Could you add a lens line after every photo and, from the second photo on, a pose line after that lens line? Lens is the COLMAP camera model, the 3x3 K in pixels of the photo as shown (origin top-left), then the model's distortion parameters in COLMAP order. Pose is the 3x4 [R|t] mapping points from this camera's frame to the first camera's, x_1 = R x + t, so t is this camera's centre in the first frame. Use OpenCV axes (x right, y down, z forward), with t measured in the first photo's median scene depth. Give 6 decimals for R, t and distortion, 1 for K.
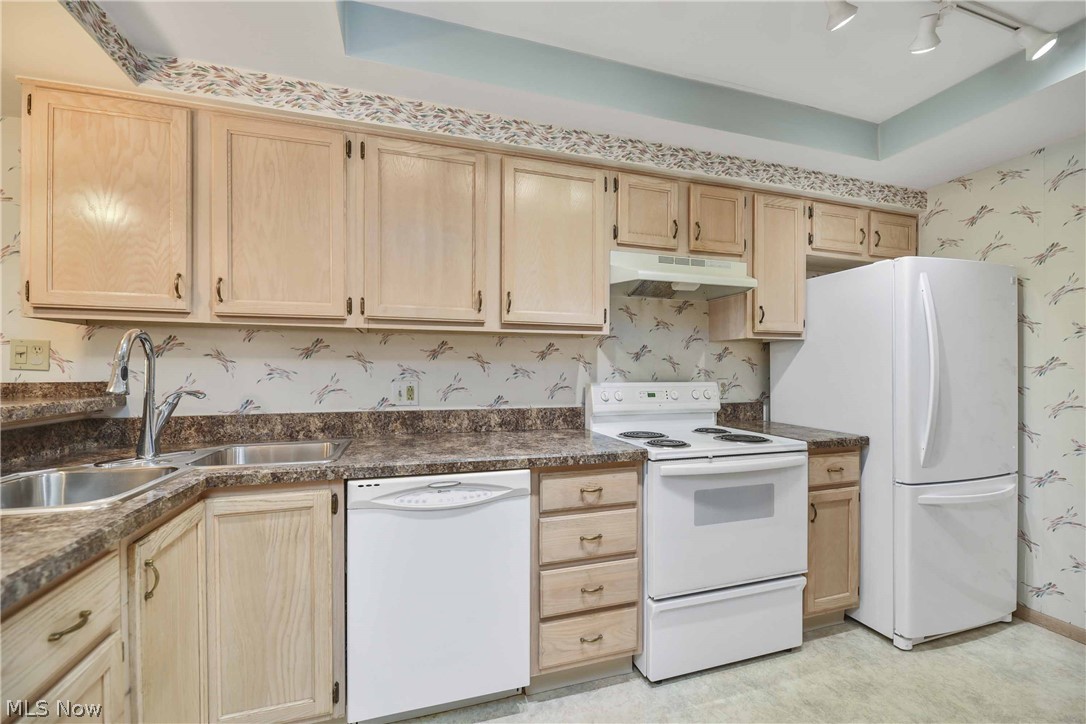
lens RADIAL K [[435.7, 0, 544.0], [0, 435.7, 368.0], [0, 0, 1]] dist [-0.001190, -0.001929]
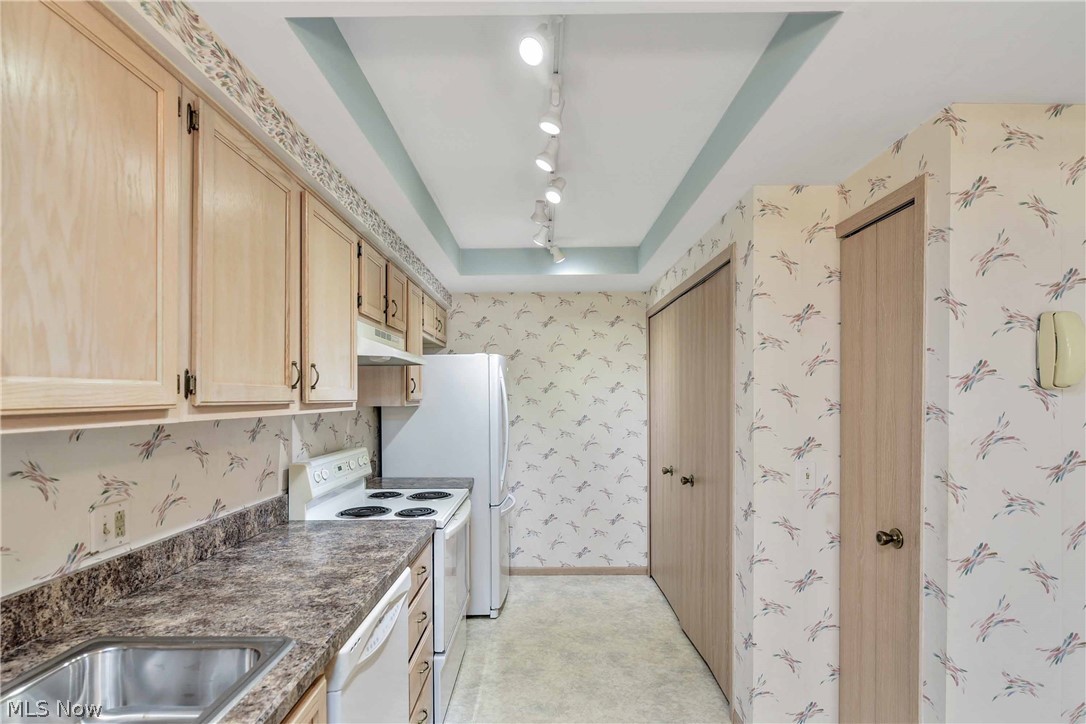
lens RADIAL K [[518.5, 0, 531.9], [0, 518.5, 391.7], [0, 0, 1]] dist [-0.002315, -0.000592]
pose [[0.322987, 0.005863, 0.946385, -0.844145], [0.006072, 0.999947, -0.008267, -0.113624], [-0.946384, 0.008416, 0.322934, 0.313756]]
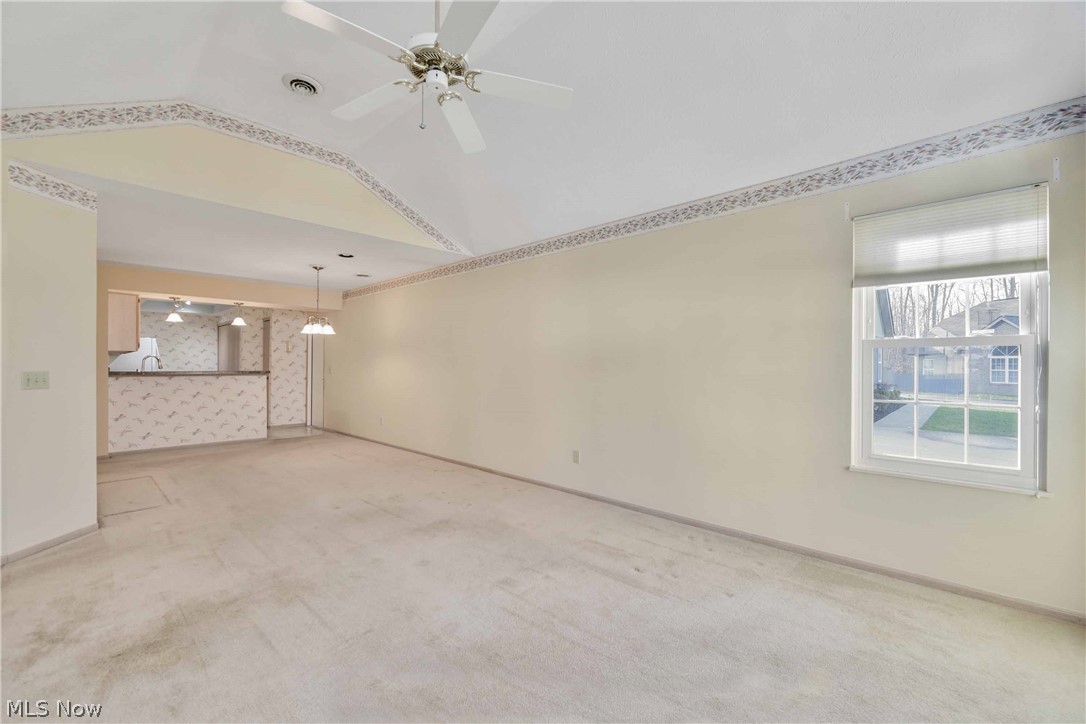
lens RADIAL K [[460.0, 0, 545.3], [0, 460.0, 368.3], [0, 0, 1]] dist [0.001866, -0.000620]
pose [[-0.477471, -0.005094, 0.878633, -5.319560], [-0.004163, 0.999985, 0.003535, 0.019712], [-0.878638, -0.001970, -0.477485, -0.256733]]
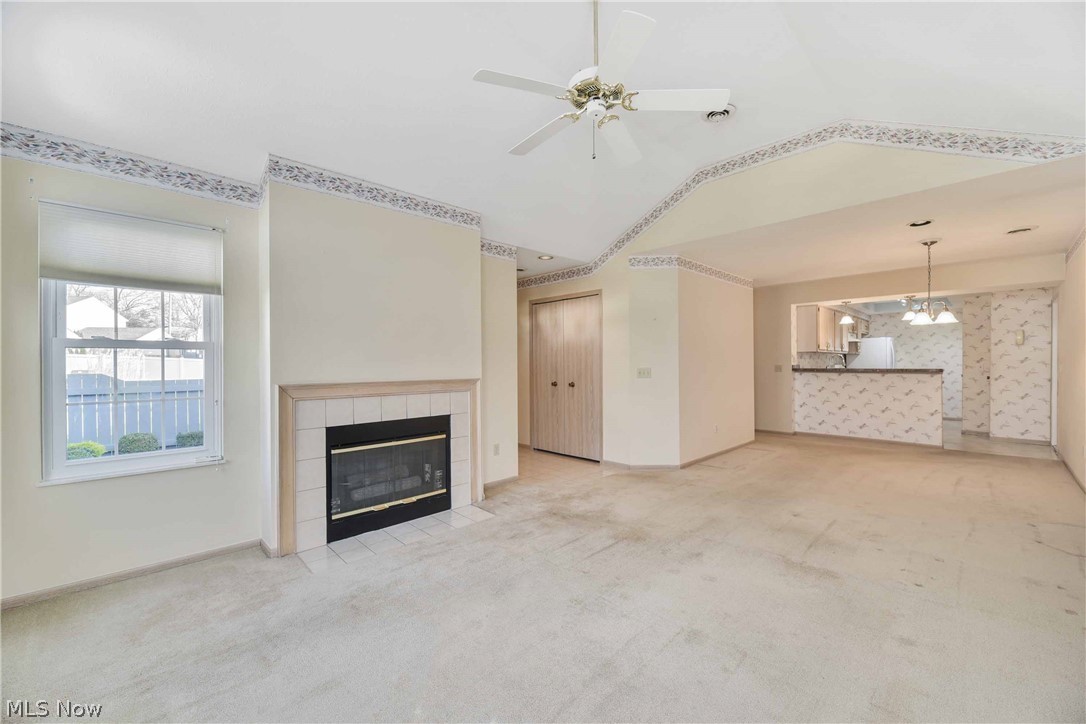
lens RADIAL K [[435.7, 0, 537.1], [0, 435.7, 364.1], [0, 0, 1]] dist [-0.001190, -0.001929]
pose [[0.901947, -0.004176, 0.431827, -4.817185], [0.003672, 0.999991, 0.001999, 0.012883], [-0.431832, -0.000217, 0.901954, -1.669520]]
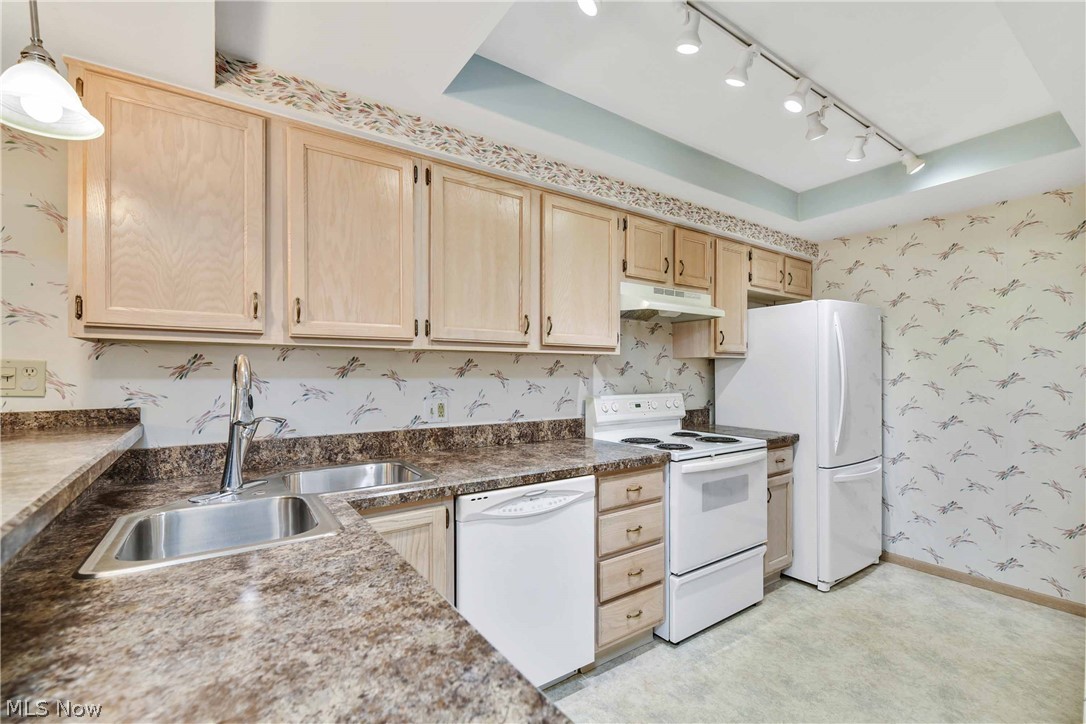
lens RADIAL K [[460.0, 0, 546.7], [0, 460.0, 372.1], [0, 0, 1]] dist [0.001866, -0.000620]
pose [[0.955491, -0.002499, 0.295008, -0.428056], [0.002184, 0.999997, 0.001396, -0.035929], [-0.295011, -0.000690, 0.955494, -0.111339]]
